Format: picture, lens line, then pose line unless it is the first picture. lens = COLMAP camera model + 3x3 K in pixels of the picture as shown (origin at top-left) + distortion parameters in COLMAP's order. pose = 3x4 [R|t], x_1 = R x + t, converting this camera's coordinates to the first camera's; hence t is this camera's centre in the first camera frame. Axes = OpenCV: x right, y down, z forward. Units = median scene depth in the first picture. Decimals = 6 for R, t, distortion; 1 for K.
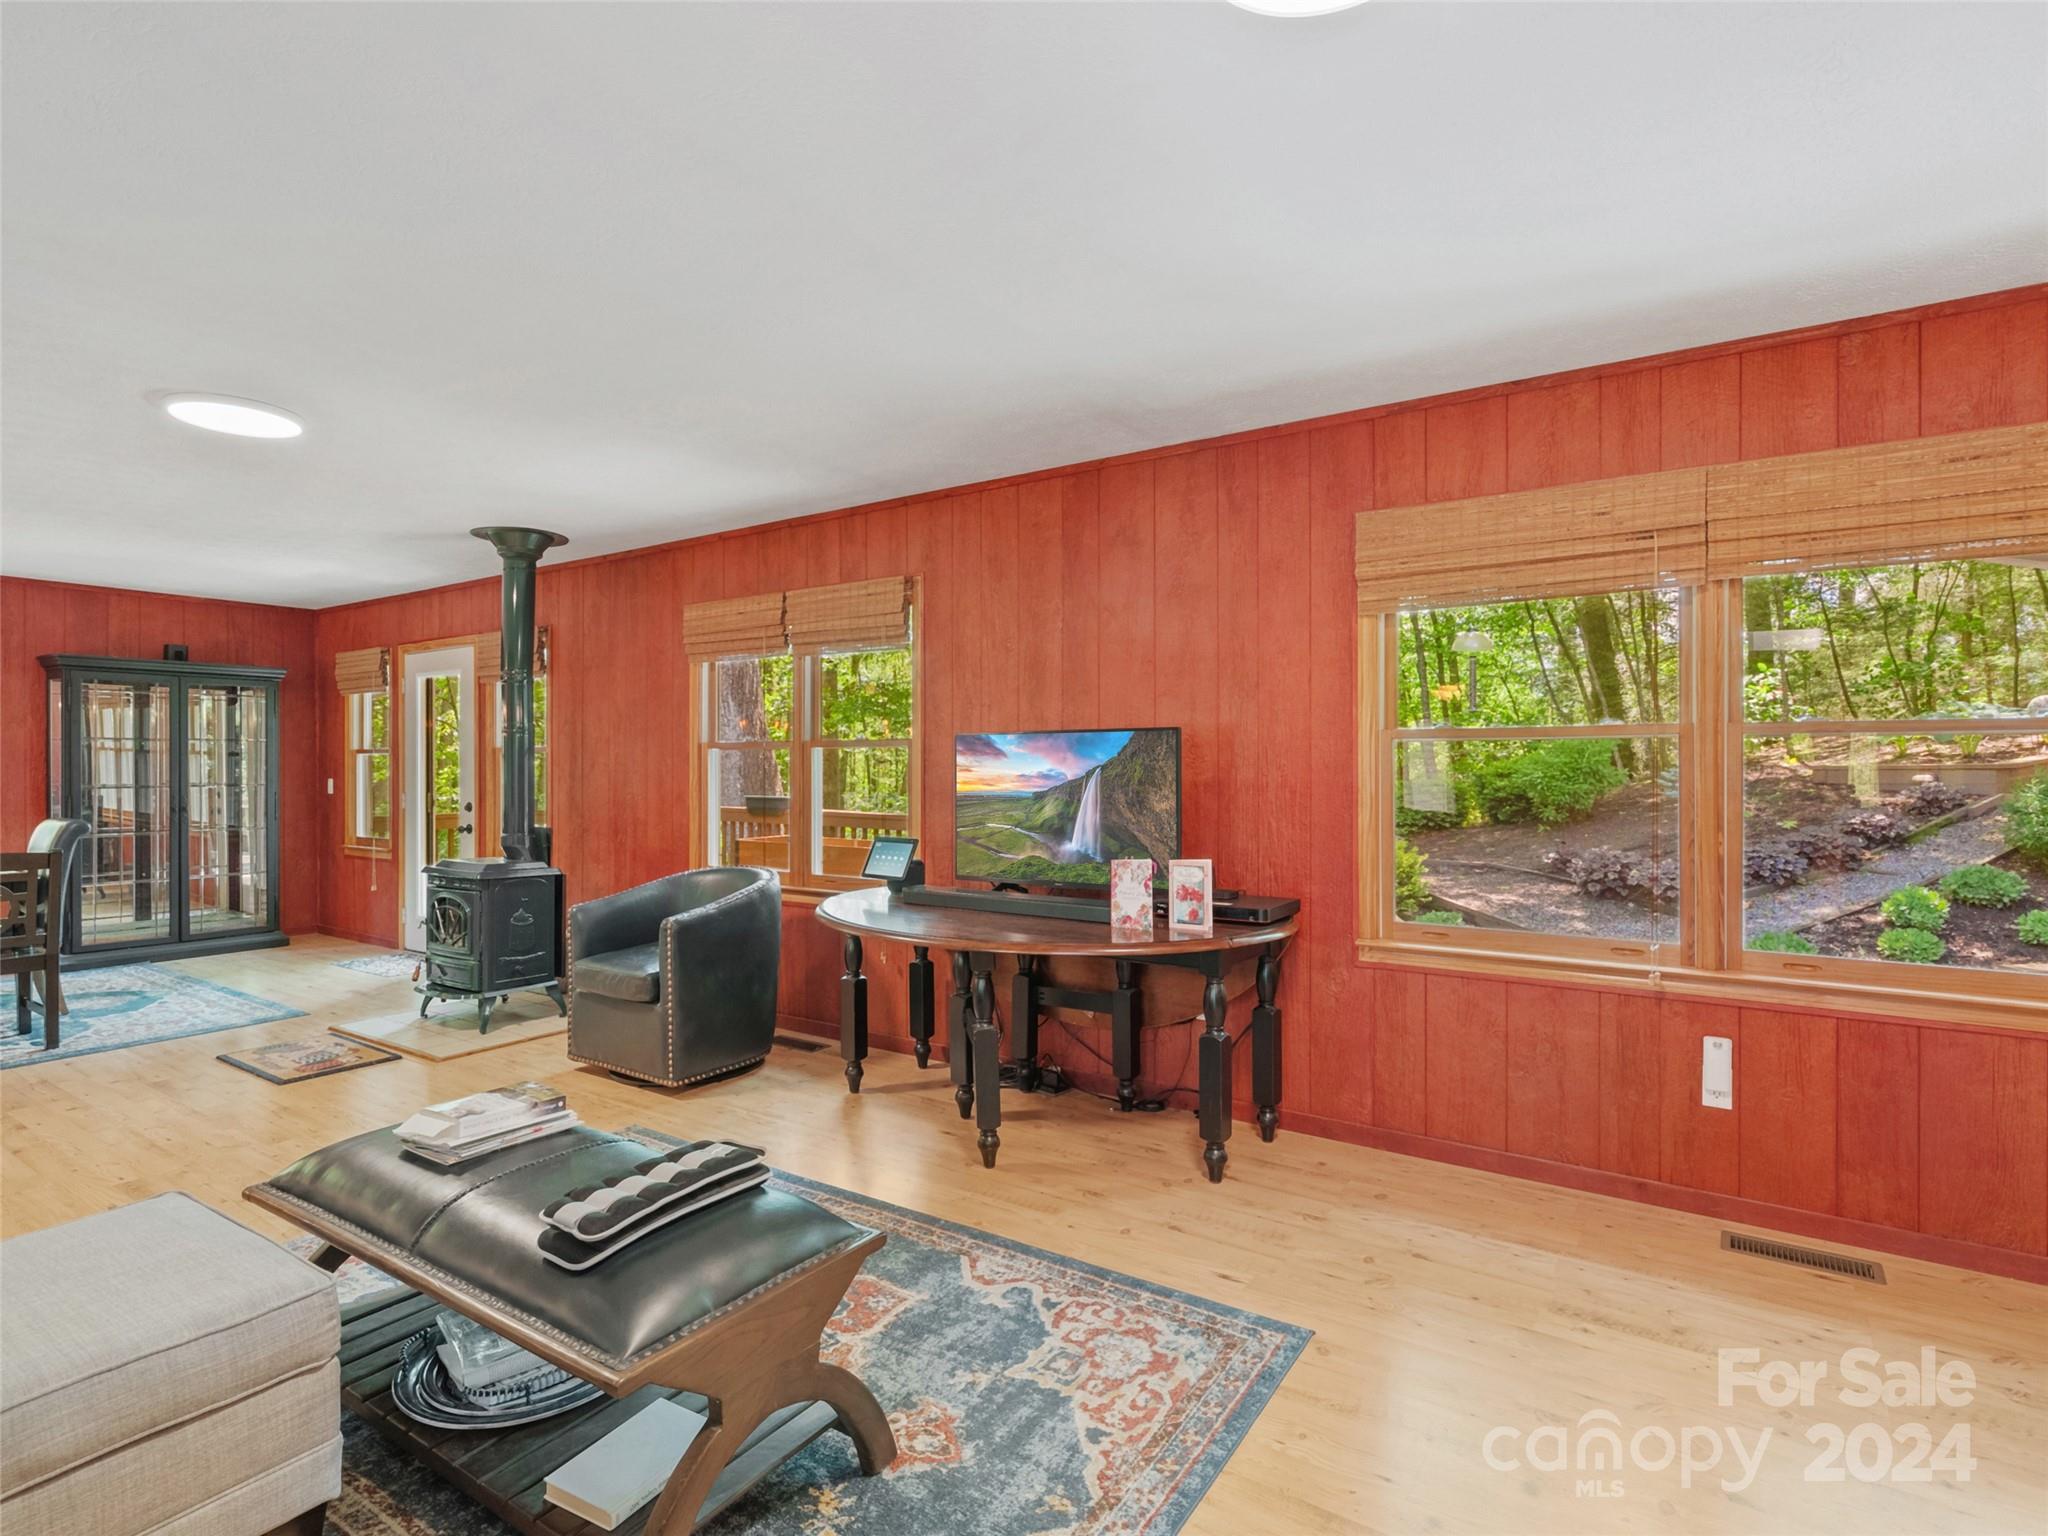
lens RADIAL K [[1052.7, 0, 1014.4], [0, 1052.7, 768.6], [0, 0, 1]] dist [-0.003085, 0.001158]
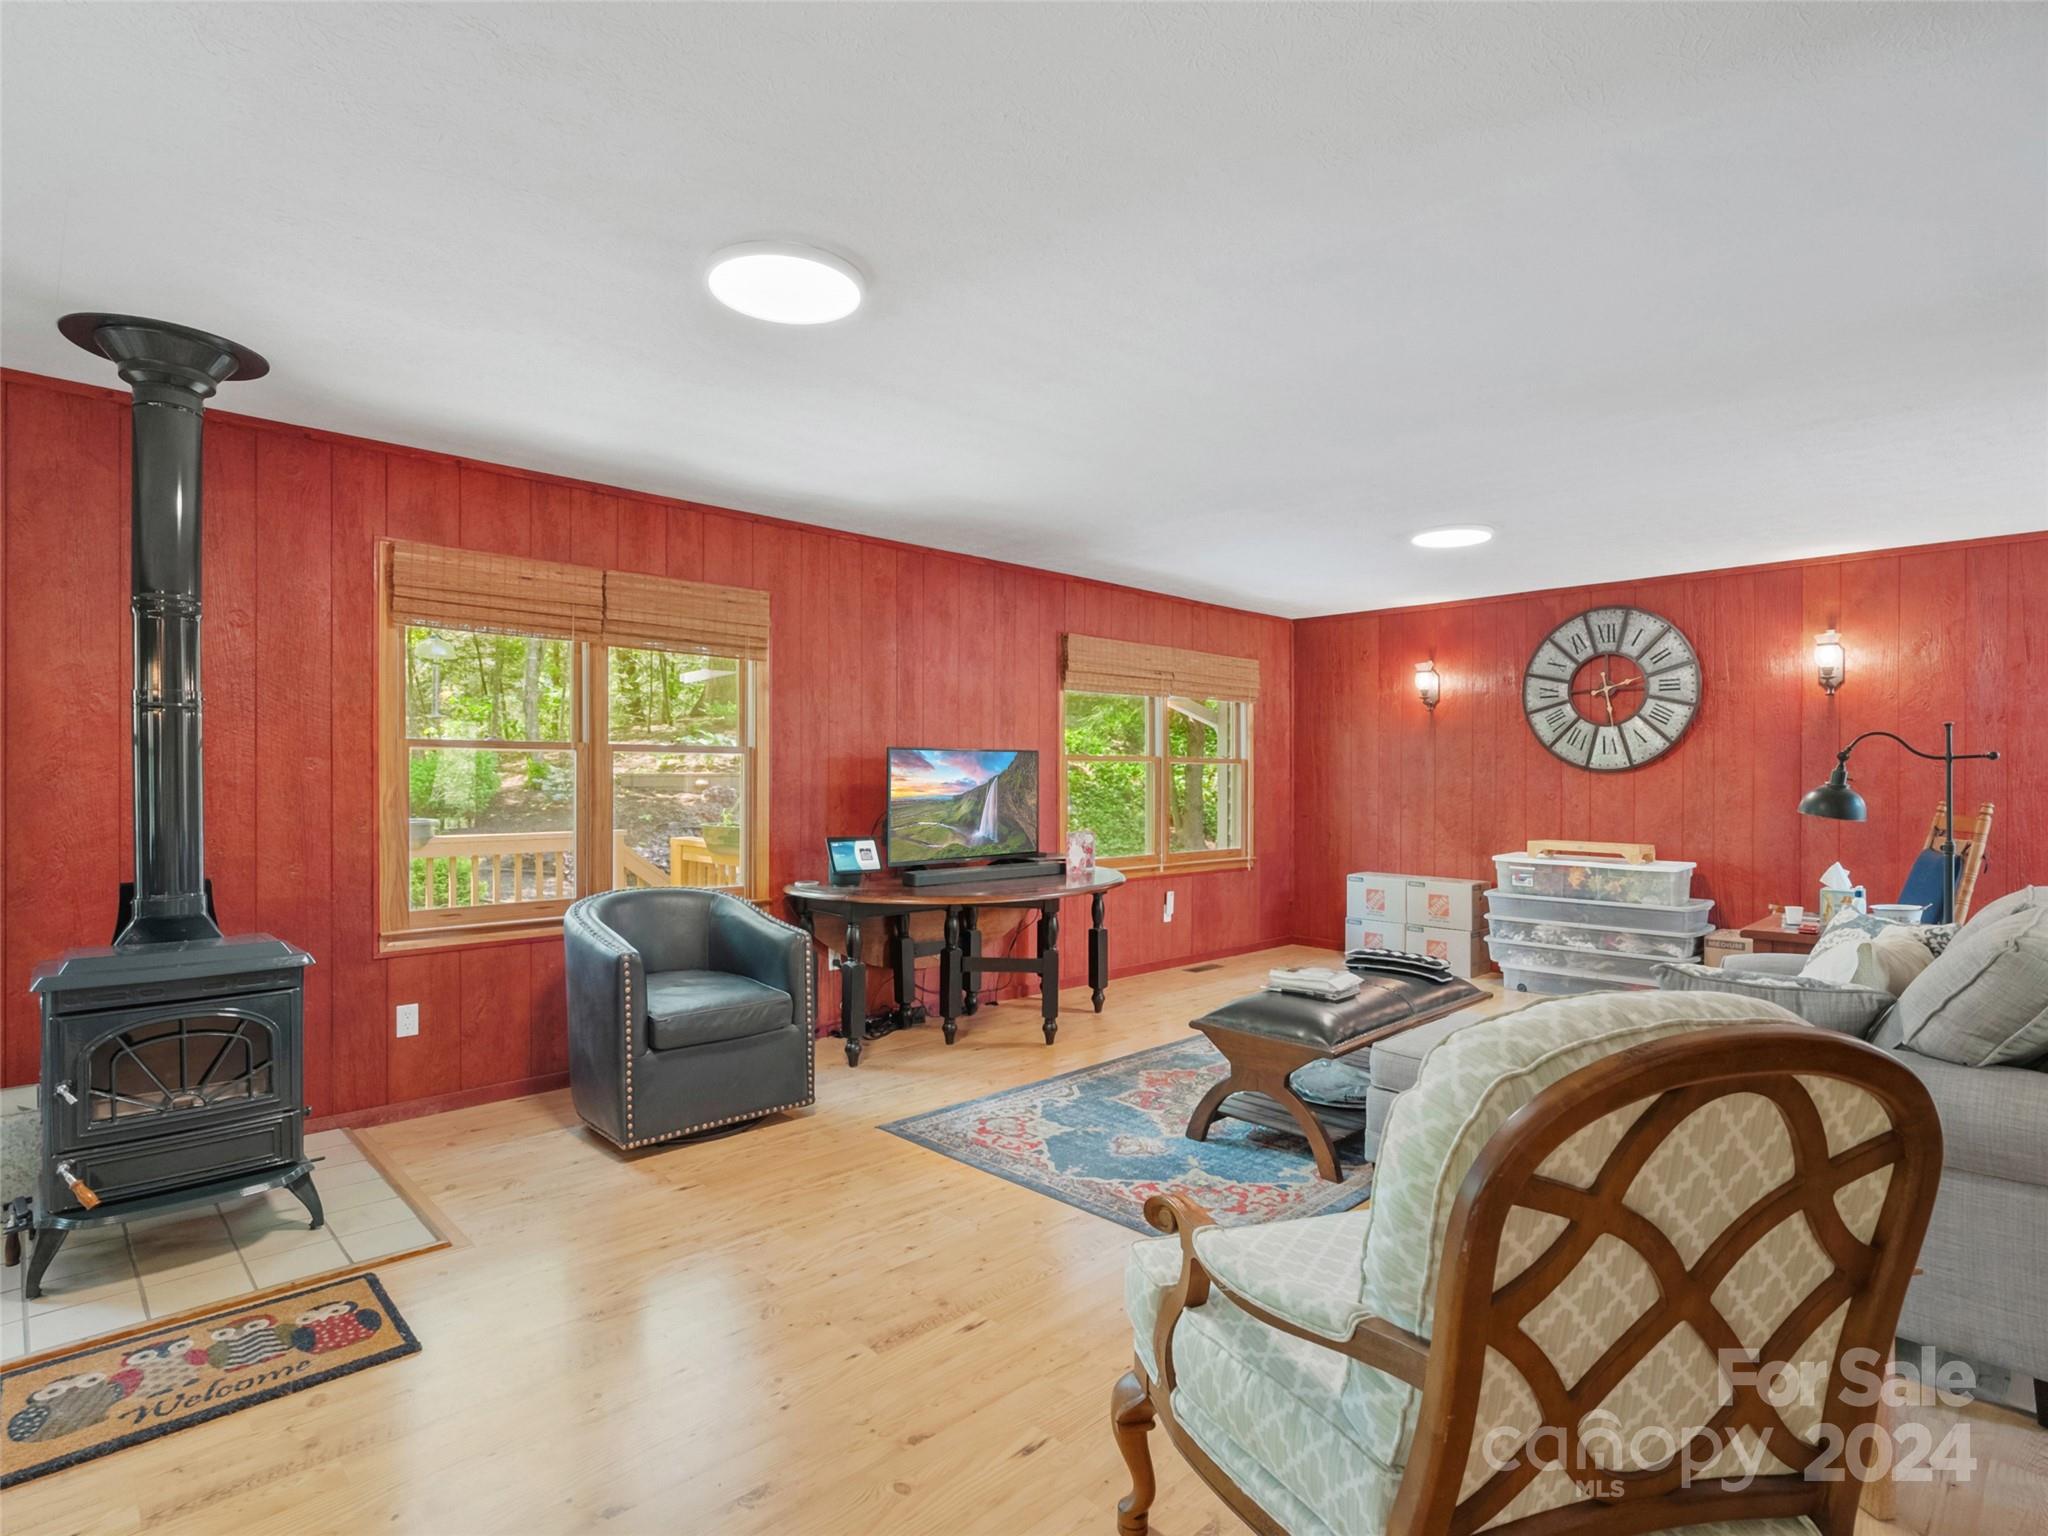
lens RADIAL K [[1052.7, 0, 1029.7], [0, 1052.7, 778.9], [0, 0, 1]] dist [-0.003085, 0.001158]
pose [[0.185461, 0.003359, 0.982646, -1.280791], [0.009697, 0.999939, -0.005248, 0.009375], [-0.982604, 0.010502, 0.185417, 0.669194]]
